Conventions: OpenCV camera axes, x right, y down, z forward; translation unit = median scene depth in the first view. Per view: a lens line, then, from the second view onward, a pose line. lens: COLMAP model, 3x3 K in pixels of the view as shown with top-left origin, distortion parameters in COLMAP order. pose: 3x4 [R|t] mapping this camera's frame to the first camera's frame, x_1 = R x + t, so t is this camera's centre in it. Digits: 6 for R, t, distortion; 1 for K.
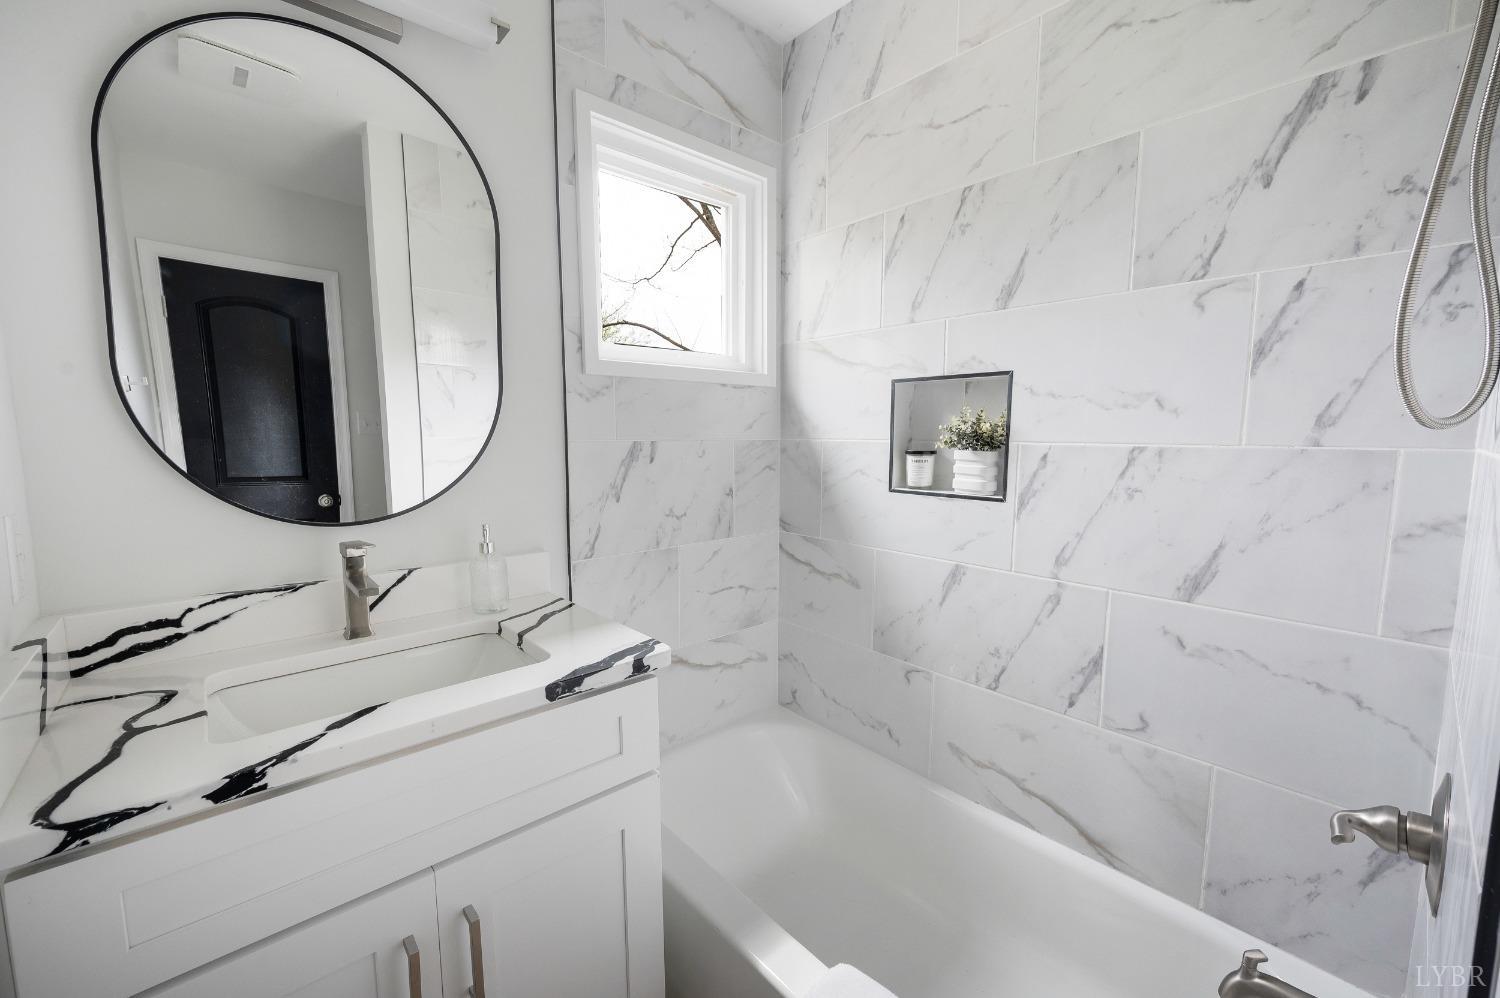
lens RADIAL K [[600.4, 0, 750.2], [0, 600.4, 498.3], [0, 0, 1]] dist [0.001043, 0.000190]
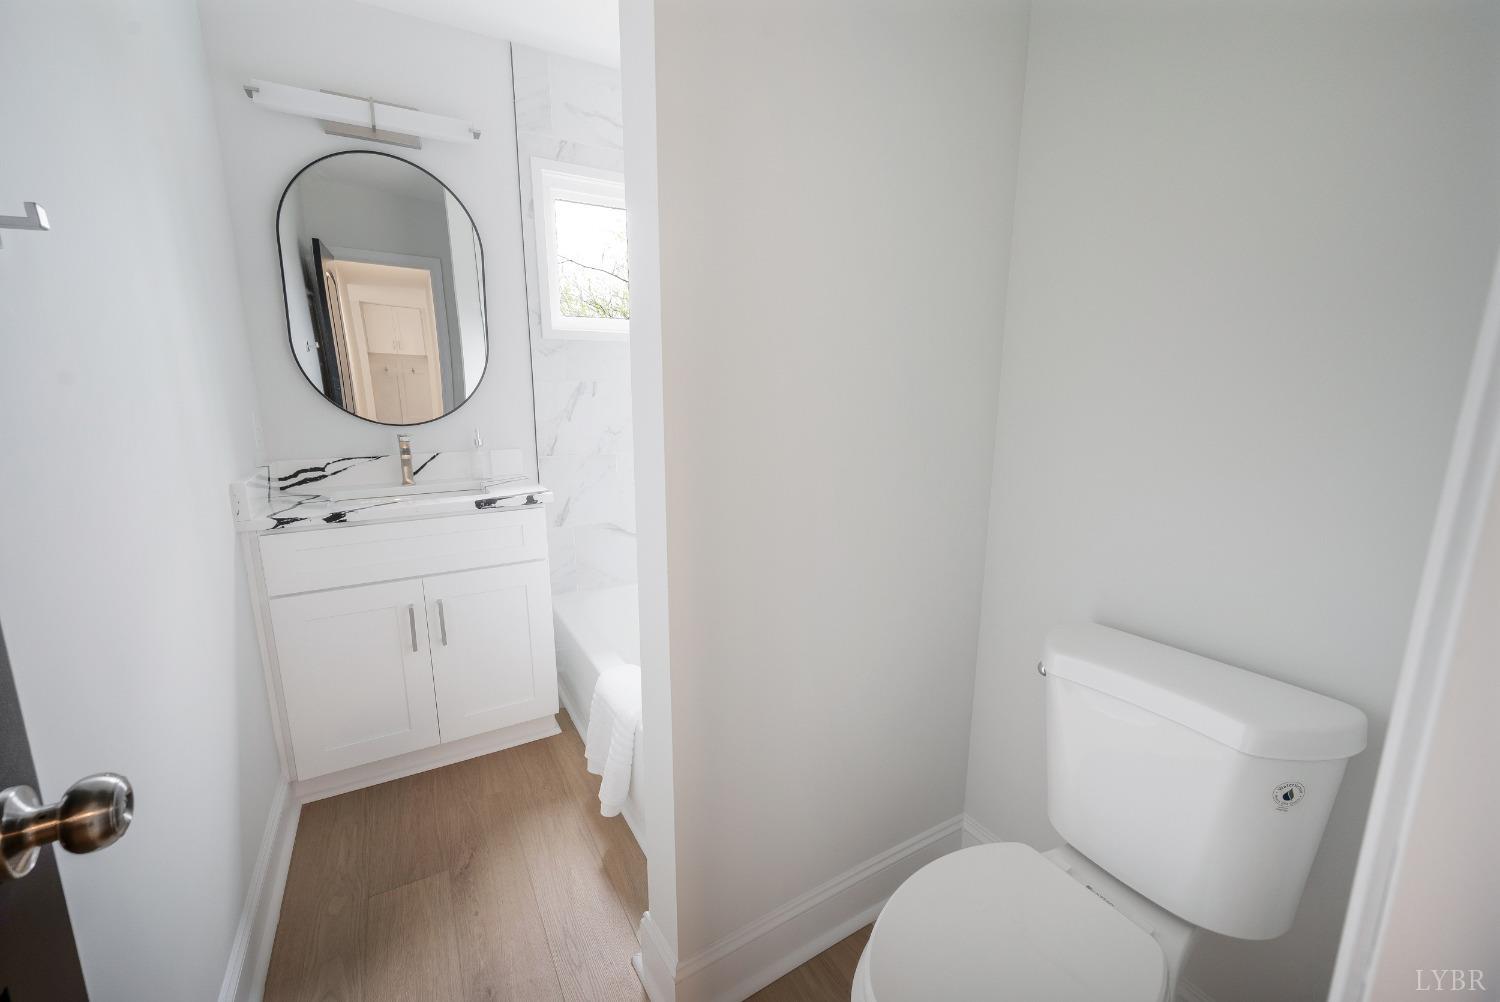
lens RADIAL K [[600.4, 0, 750.6], [0, 600.4, 502.9], [0, 0, 1]] dist [0.001043, 0.000190]
pose [[0.980969, 0.041599, -0.189654, 0.819260], [-0.024871, 0.995654, 0.089744, 0.099235], [0.192564, -0.083319, 0.977741, -0.686700]]
